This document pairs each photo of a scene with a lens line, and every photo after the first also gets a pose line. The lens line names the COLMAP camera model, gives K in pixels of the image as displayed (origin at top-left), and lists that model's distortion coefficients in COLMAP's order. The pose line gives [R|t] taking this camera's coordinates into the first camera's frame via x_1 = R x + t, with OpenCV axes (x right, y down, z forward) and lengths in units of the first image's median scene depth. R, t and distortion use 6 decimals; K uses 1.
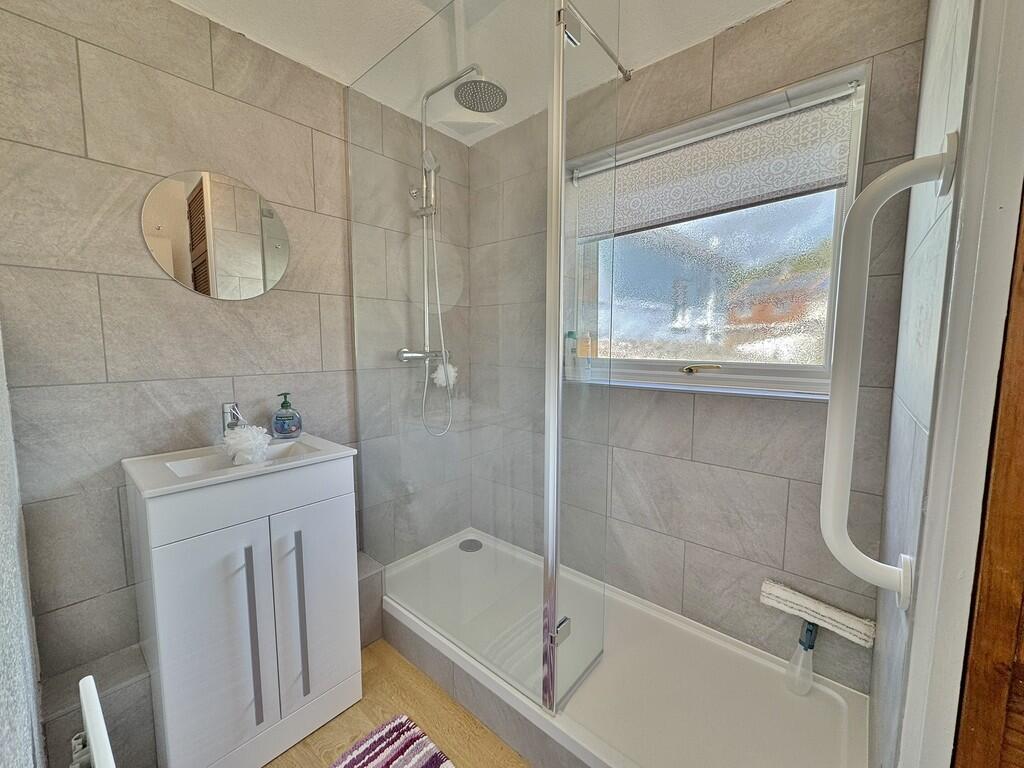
lens RADIAL K [[408.1, 0, 512.0], [0, 408.1, 384.0], [0, 0, 1]] dist [-0.004453, 0.000809]
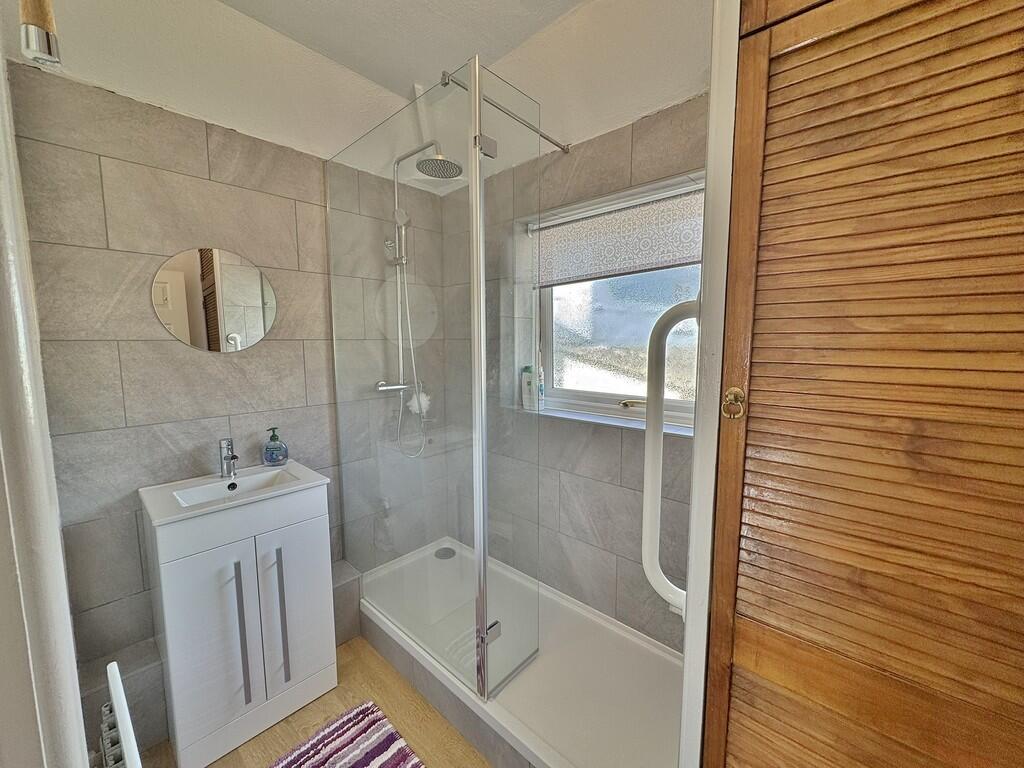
lens RADIAL K [[408.1, 0, 512.0], [0, 408.1, 384.0], [0, 0, 1]] dist [-0.004453, 0.000809]
pose [[0.999541, -0.003380, -0.030092, 0.171150], [0.003595, 0.999968, 0.007109, -0.110871], [0.030067, -0.007214, 0.999522, -0.159811]]
